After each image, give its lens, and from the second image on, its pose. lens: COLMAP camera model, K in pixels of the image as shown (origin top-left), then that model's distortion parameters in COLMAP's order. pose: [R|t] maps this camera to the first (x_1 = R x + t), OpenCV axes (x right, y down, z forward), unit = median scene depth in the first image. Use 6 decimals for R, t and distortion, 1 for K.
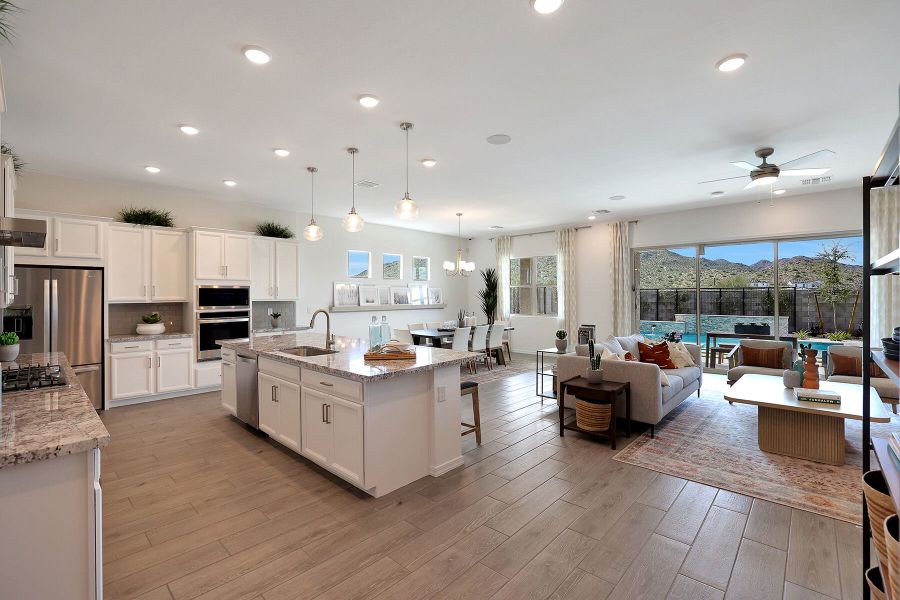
lens RADIAL K [[402.9, 0, 450.0], [0, 402.9, 300.0], [0, 0, 1]] dist [-0.016485, 0.000773]
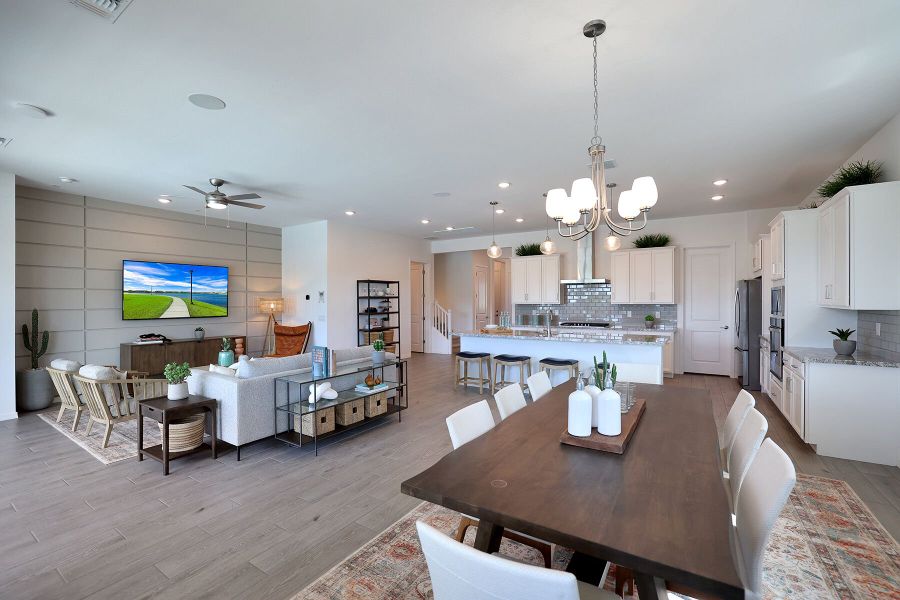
lens RADIAL K [[402.9, 0, 450.0], [0, 402.9, 300.0], [0, 0, 1]] dist [-0.016485, 0.000773]
pose [[-0.983583, 0.008603, -0.180251, 0.357992], [0.006609, 0.999910, 0.011664, -0.030081], [0.180335, 0.010282, -0.983552, 2.391616]]
